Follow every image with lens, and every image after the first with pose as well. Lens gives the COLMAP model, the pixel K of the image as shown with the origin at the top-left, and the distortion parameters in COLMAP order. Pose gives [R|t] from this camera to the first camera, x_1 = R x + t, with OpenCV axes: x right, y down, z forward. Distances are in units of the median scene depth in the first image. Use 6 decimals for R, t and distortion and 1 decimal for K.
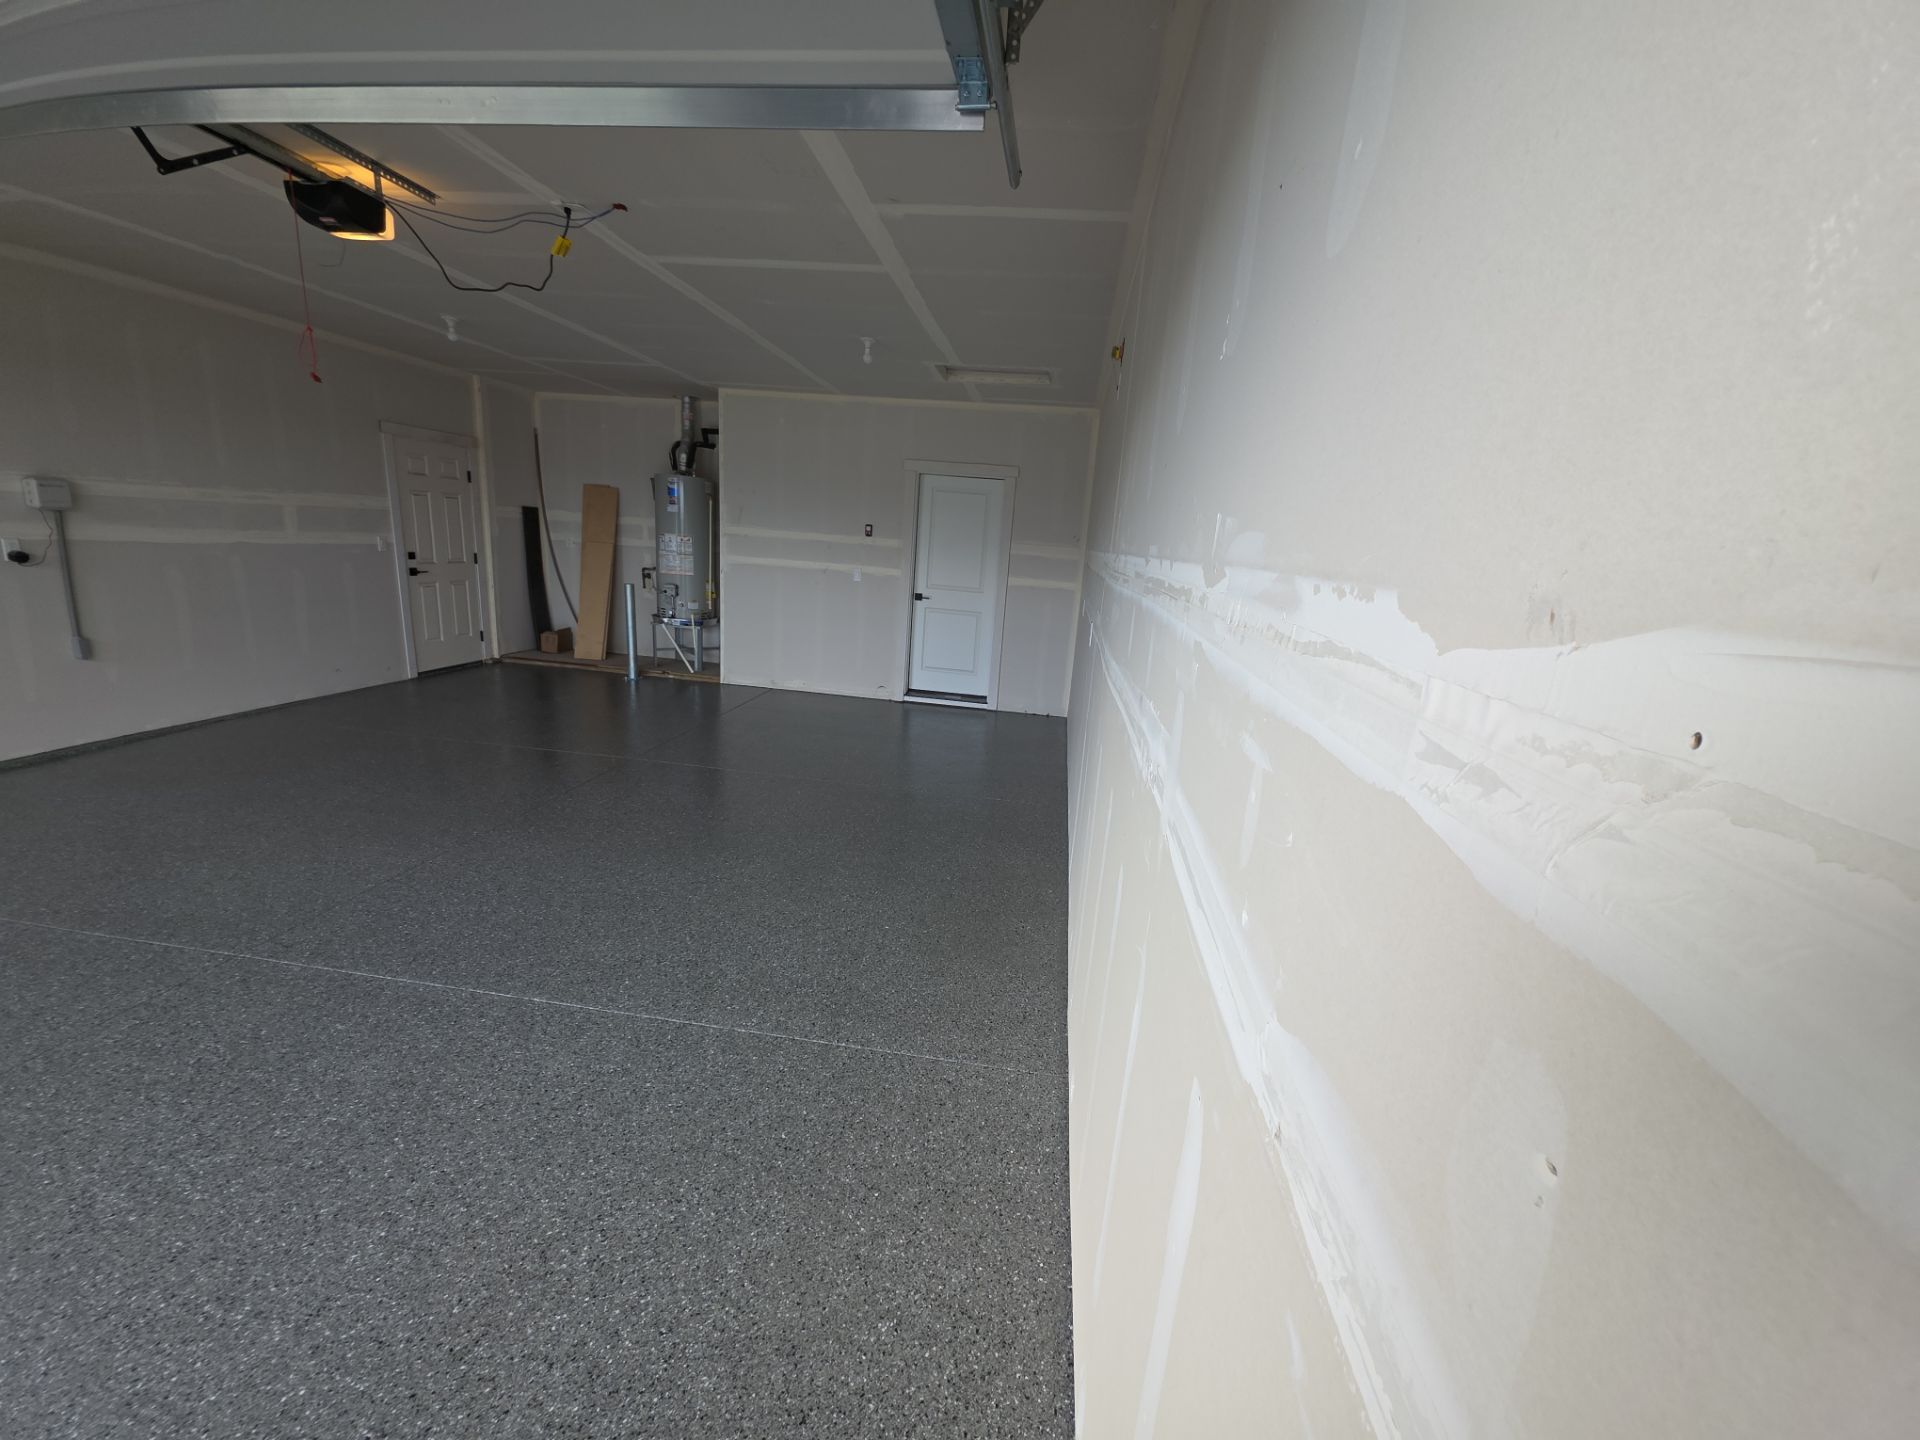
lens RADIAL K [[758.3, 0, 962.7], [0, 758.3, 725.6], [0, 0, 1]] dist [0.009731, -0.006219]
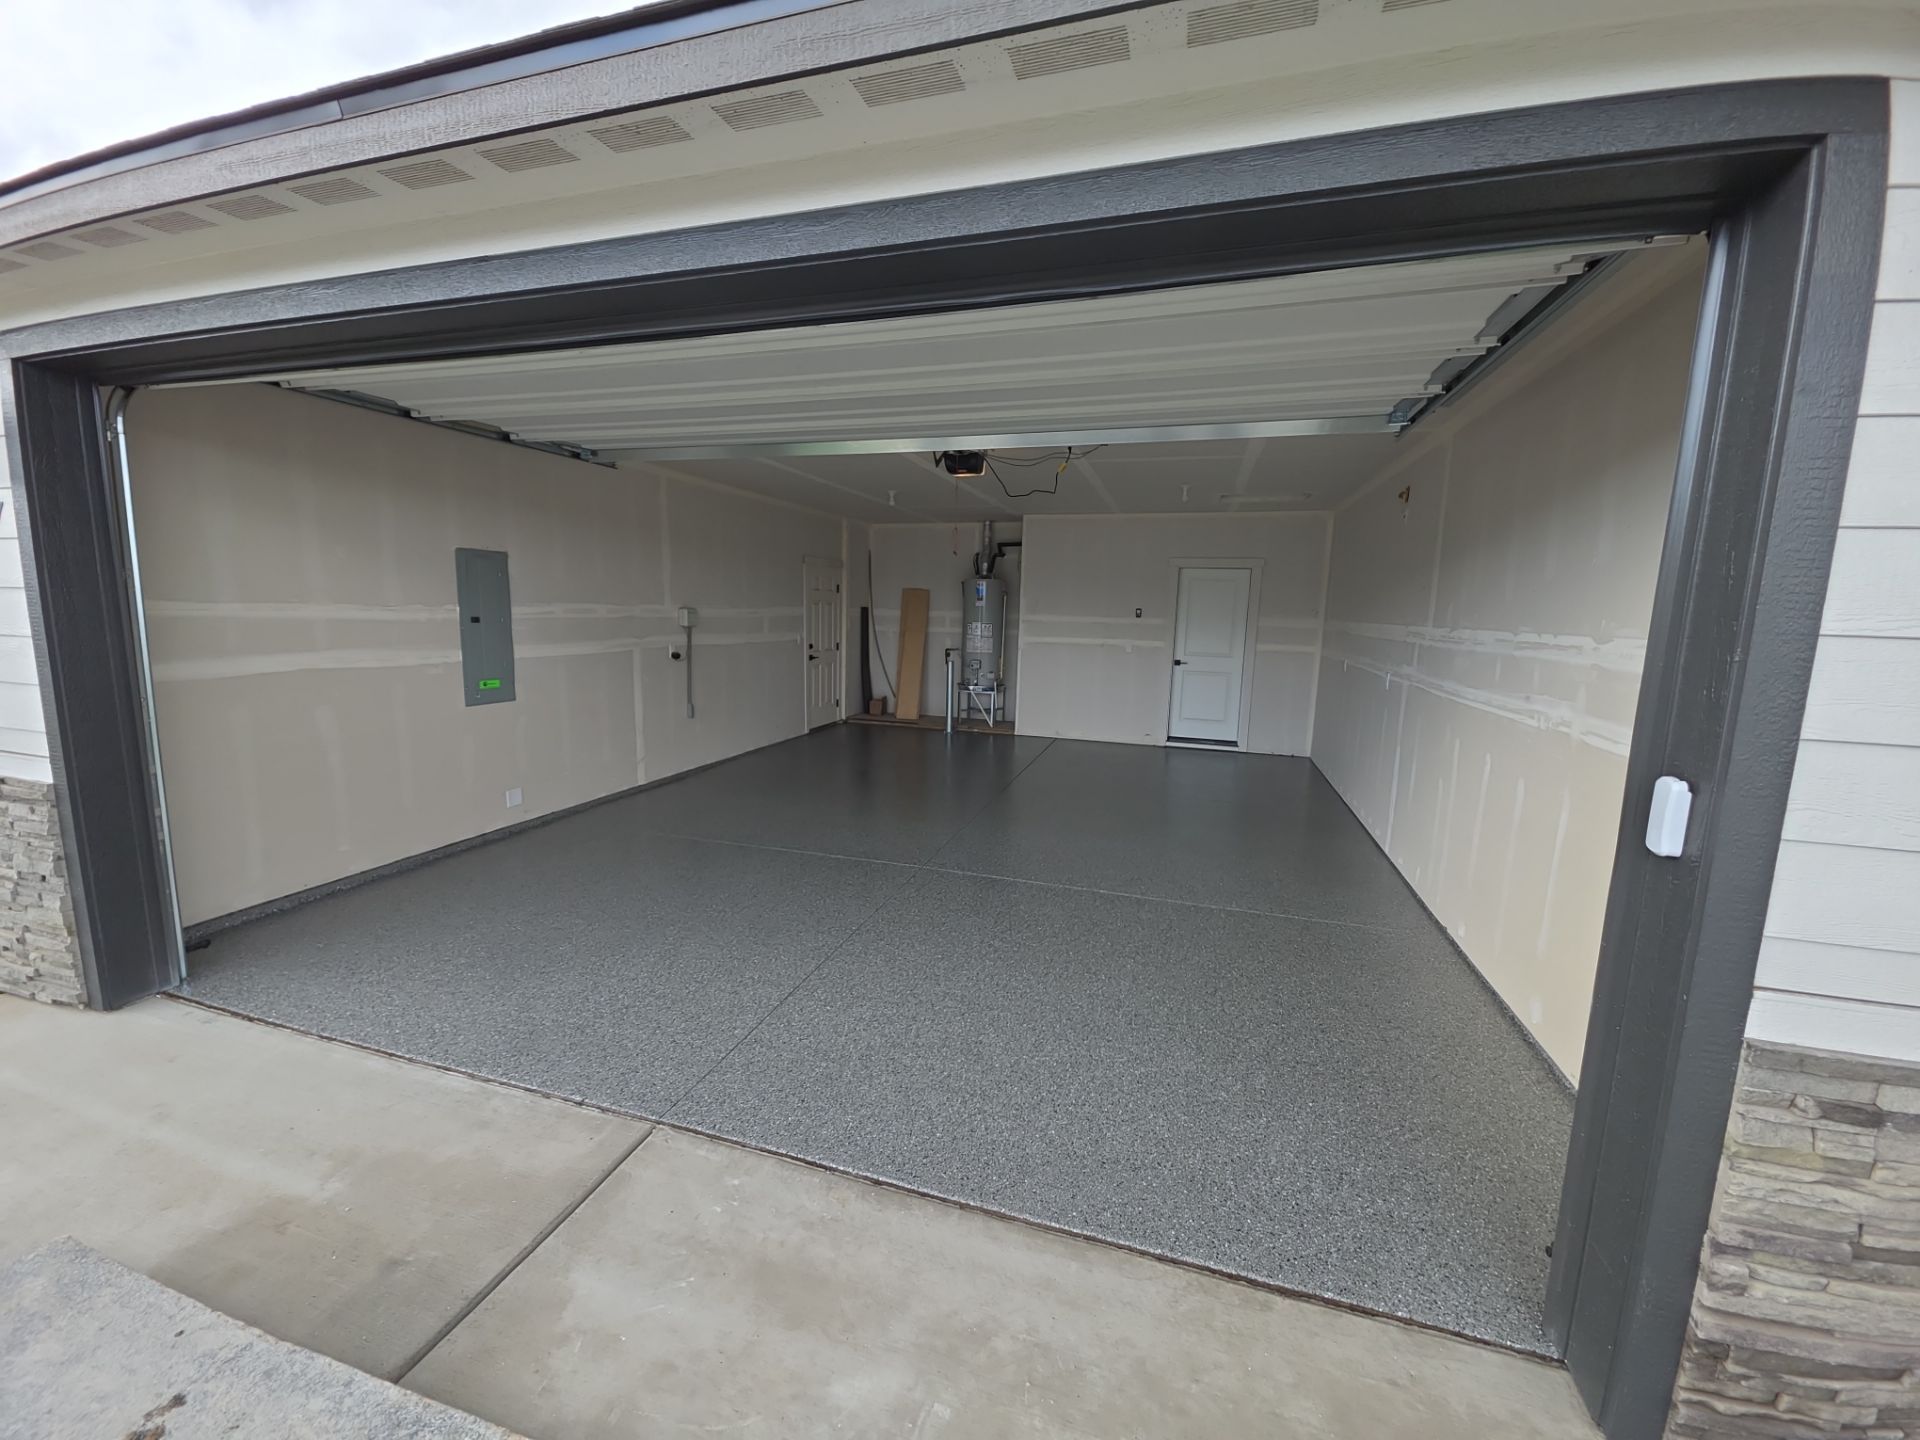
lens RADIAL K [[758.3, 0, 951.3], [0, 758.3, 714.3], [0, 0, 1]] dist [0.009731, -0.006219]
pose [[0.983388, -0.022796, -0.180076, -0.201906], [0.003373, 0.994206, -0.107437, 0.049165], [0.181482, 0.105045, 0.977768, -0.288783]]
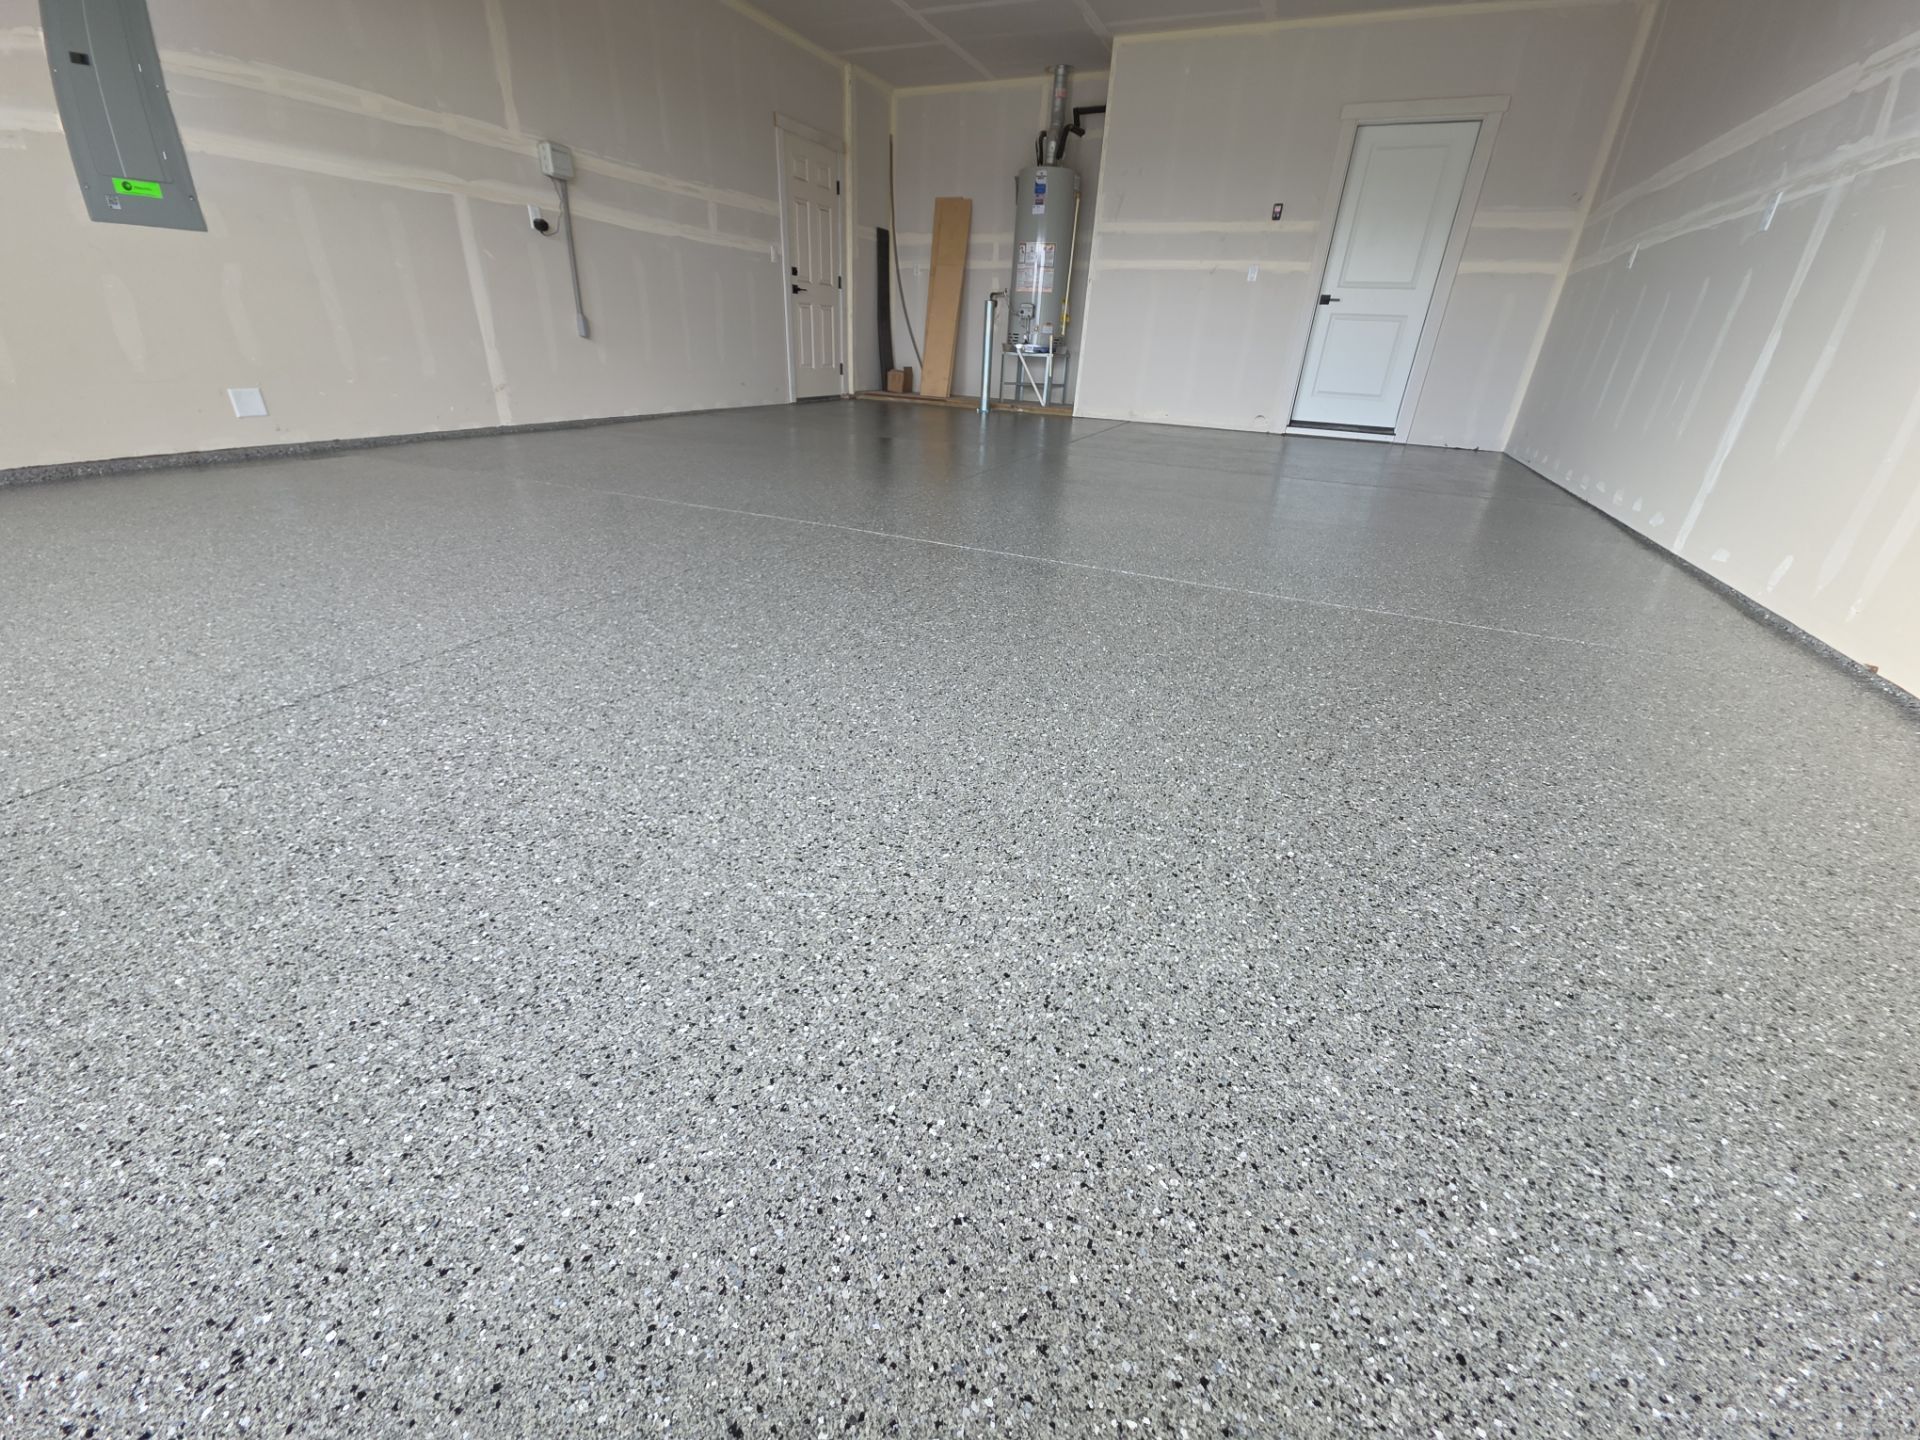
lens RADIAL K [[758.3, 0, 949.3], [0, 758.3, 717.2], [0, 0, 1]] dist [0.009731, -0.006219]
pose [[0.954236, 0.105309, -0.279901, -0.169719], [-0.045933, 0.976453, 0.210782, 0.121728], [0.295508, -0.188279, 0.936604, 0.004129]]
